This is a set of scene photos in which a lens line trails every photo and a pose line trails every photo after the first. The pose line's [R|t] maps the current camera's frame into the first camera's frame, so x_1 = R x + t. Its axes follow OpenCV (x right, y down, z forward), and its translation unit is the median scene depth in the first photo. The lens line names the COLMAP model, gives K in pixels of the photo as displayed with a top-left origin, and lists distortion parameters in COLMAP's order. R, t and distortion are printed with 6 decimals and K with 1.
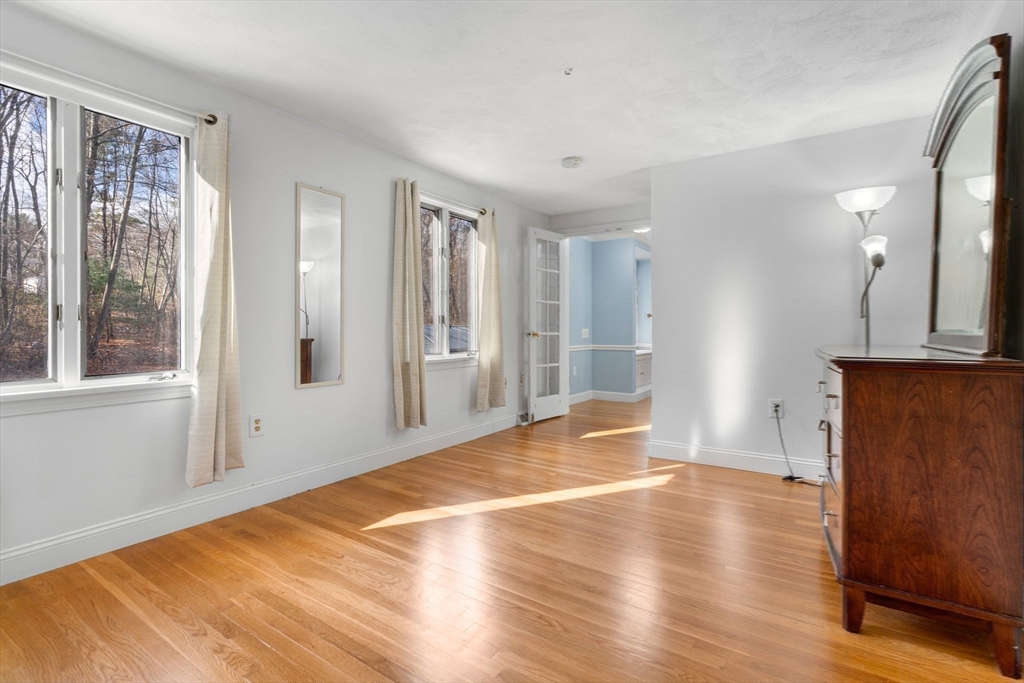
lens RADIAL K [[479.9, 0, 508.9], [0, 479.9, 329.3], [0, 0, 1]] dist [0.001649, 0.000585]
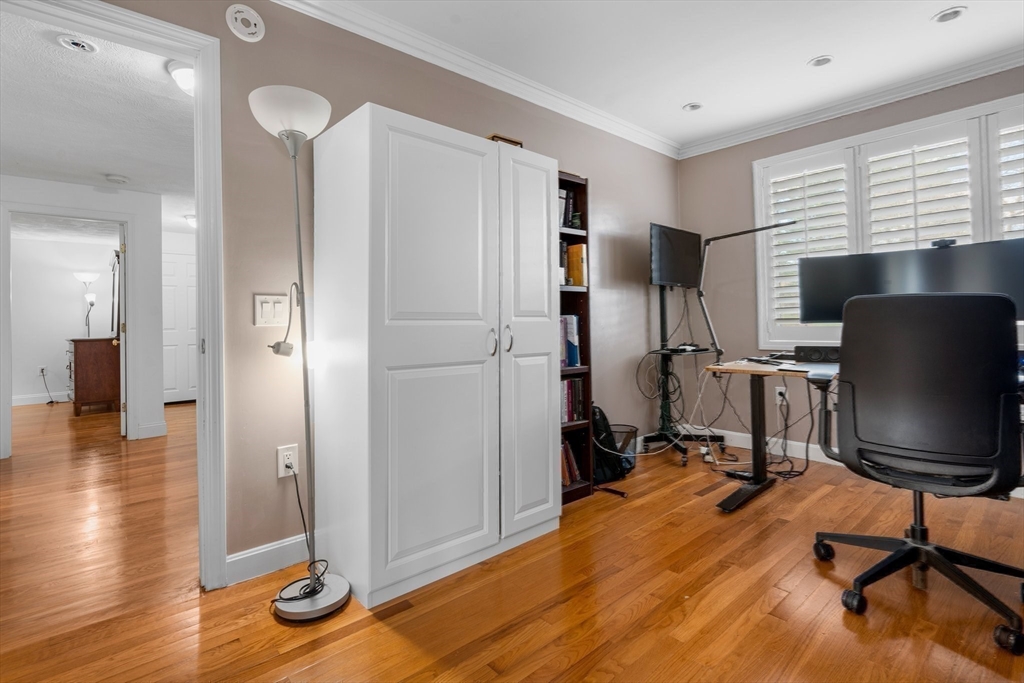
lens RADIAL K [[479.9, 0, 508.9], [0, 479.9, 329.3], [0, 0, 1]] dist [0.001649, 0.000585]
pose [[0.251336, -0.012541, 0.967819, -1.135937], [0.013668, 0.999862, 0.009406, -0.001382], [-0.967803, 0.010864, 0.251472, -1.767625]]
